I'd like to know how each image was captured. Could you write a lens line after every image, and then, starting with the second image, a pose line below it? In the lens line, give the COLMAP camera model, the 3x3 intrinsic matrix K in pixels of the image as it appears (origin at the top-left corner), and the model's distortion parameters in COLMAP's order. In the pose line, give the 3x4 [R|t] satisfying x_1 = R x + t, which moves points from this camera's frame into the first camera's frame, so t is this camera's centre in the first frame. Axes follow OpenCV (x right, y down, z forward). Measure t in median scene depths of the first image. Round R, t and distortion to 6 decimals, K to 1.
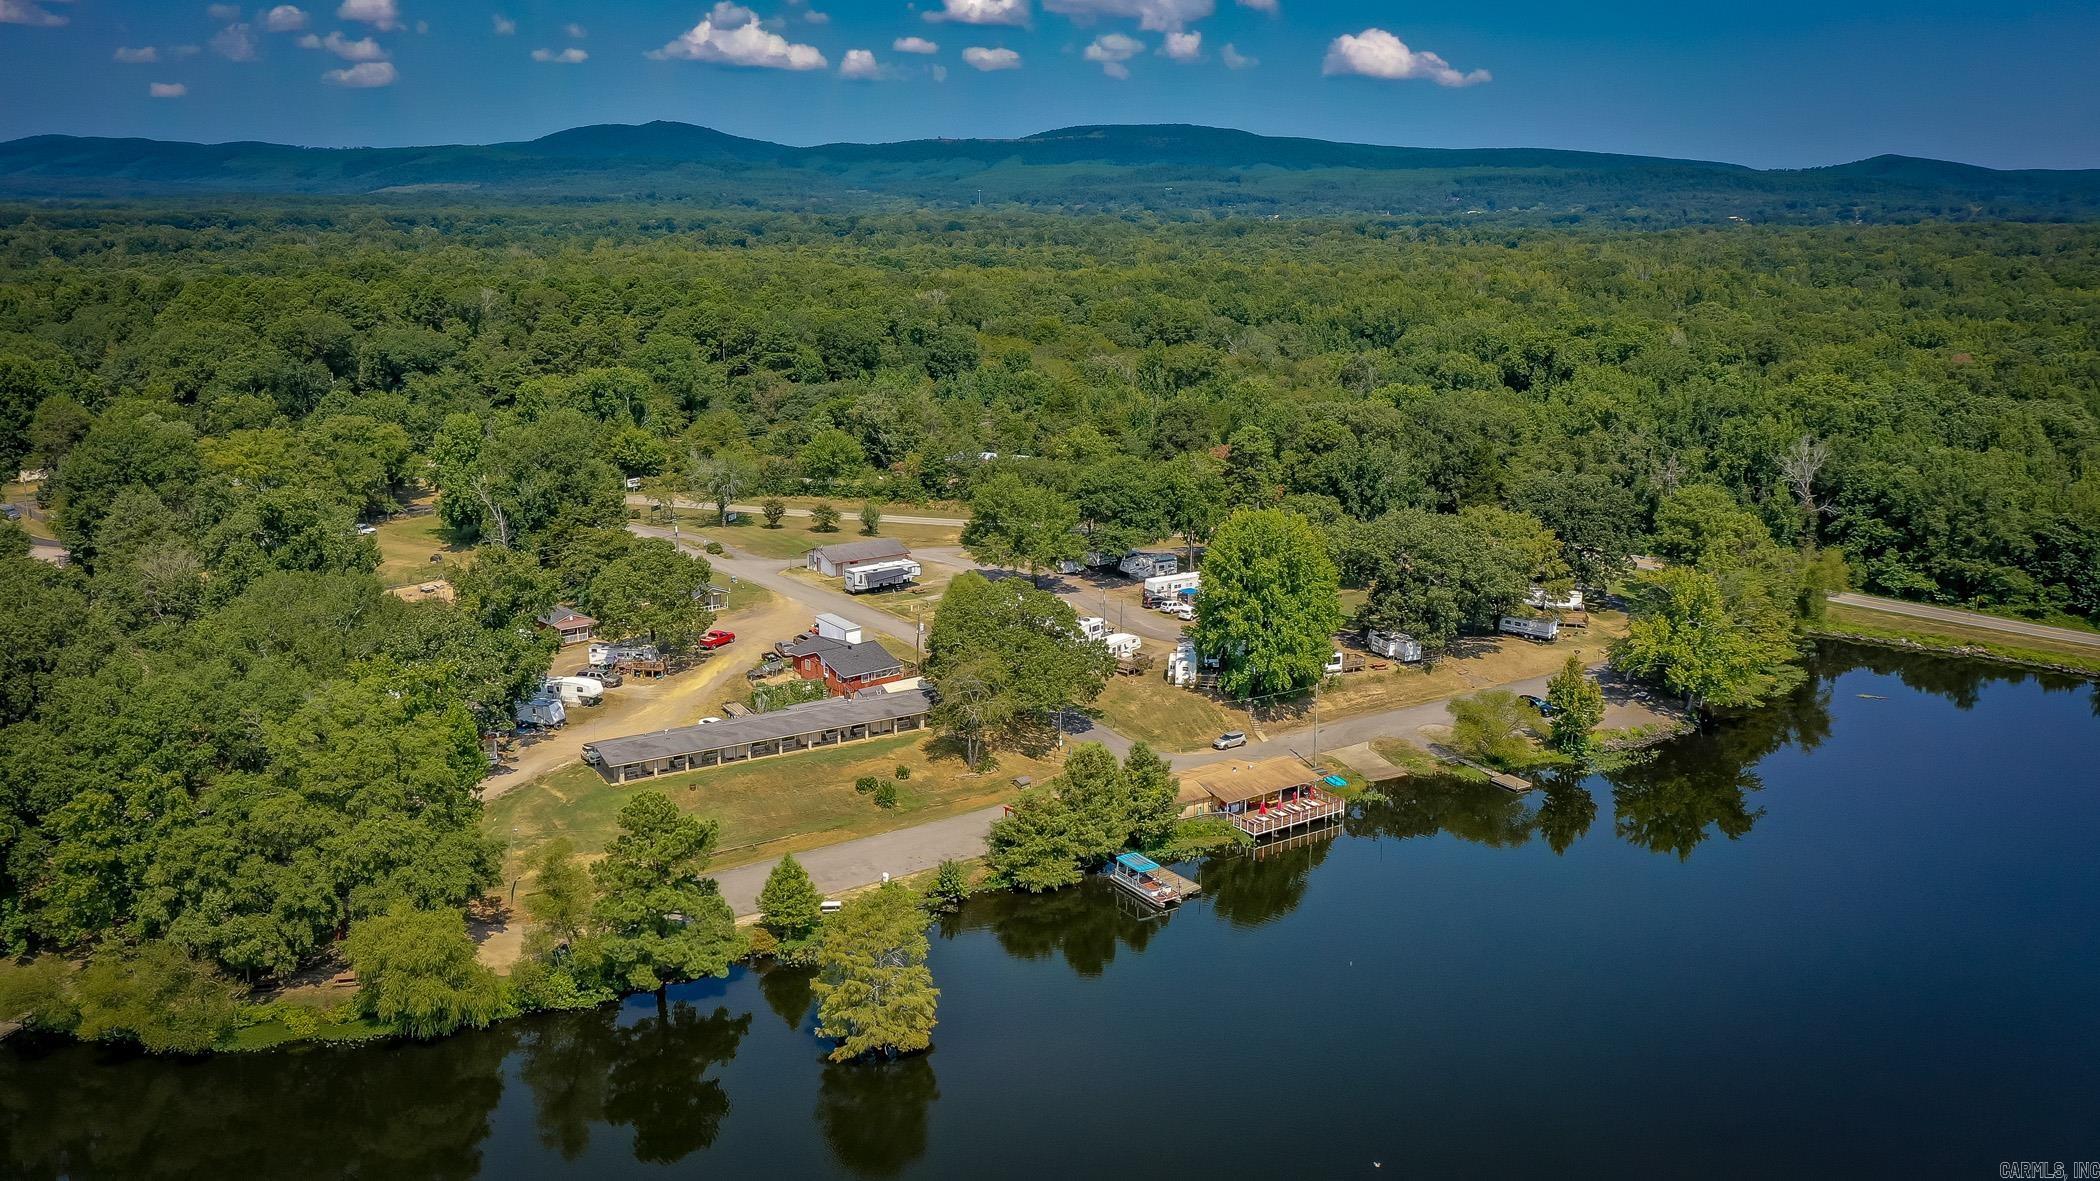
lens RADIAL K [[1674.3, 0, 1062.6], [0, 1674.3, 612.6], [0, 0, 1]] dist [0.025374, 0.004865]
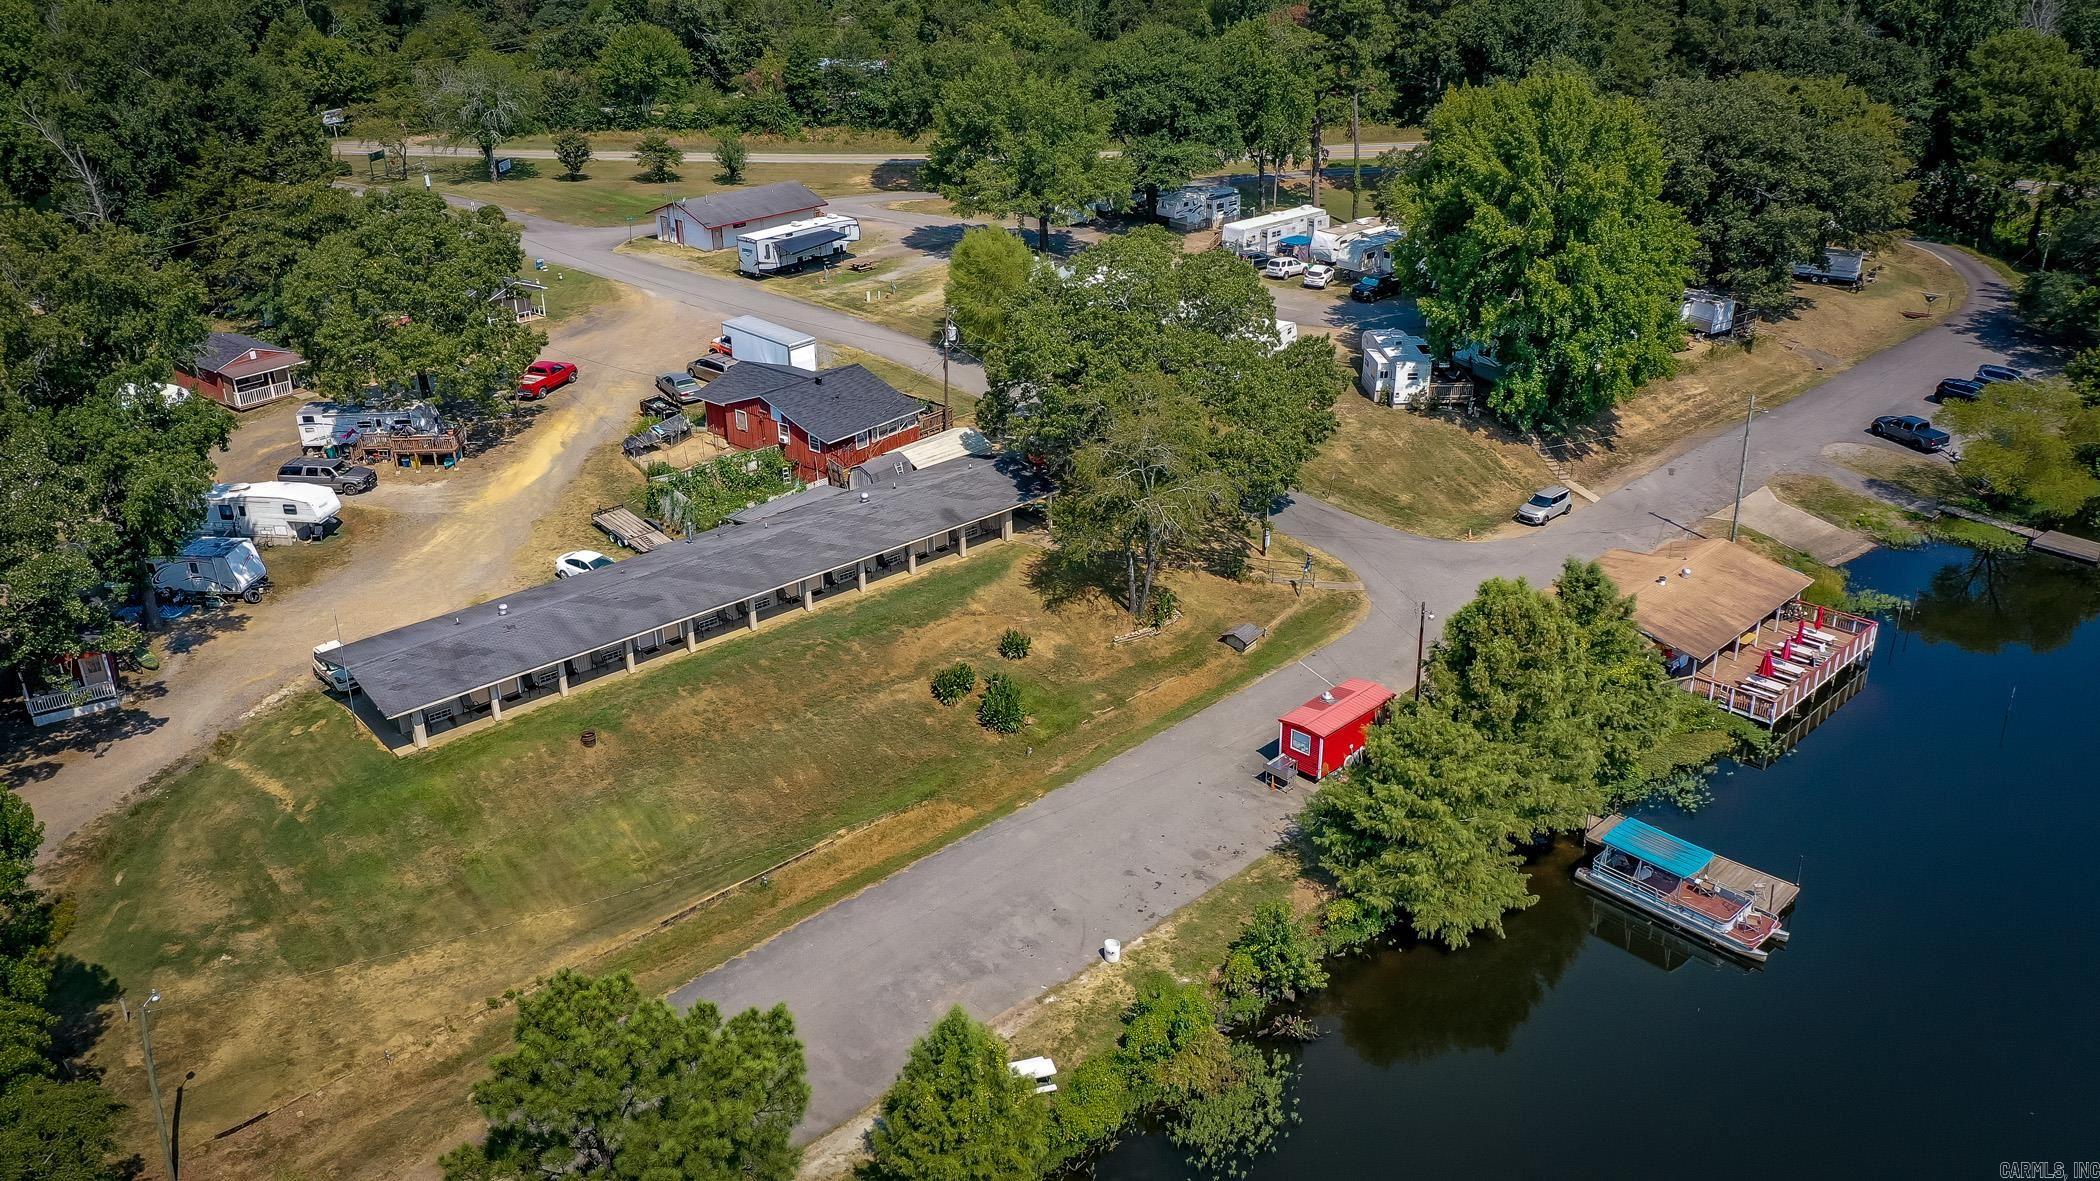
lens RADIAL K [[1674.3, 0, 1076.5], [0, 1674.3, 595.0], [0, 0, 1]] dist [0.025374, 0.004865]
pose [[0.986132, -0.087482, 0.141037, -0.129306], [0.059677, 0.979867, 0.190525, -0.009130], [-0.154865, -0.179466, 0.971498, 0.469970]]
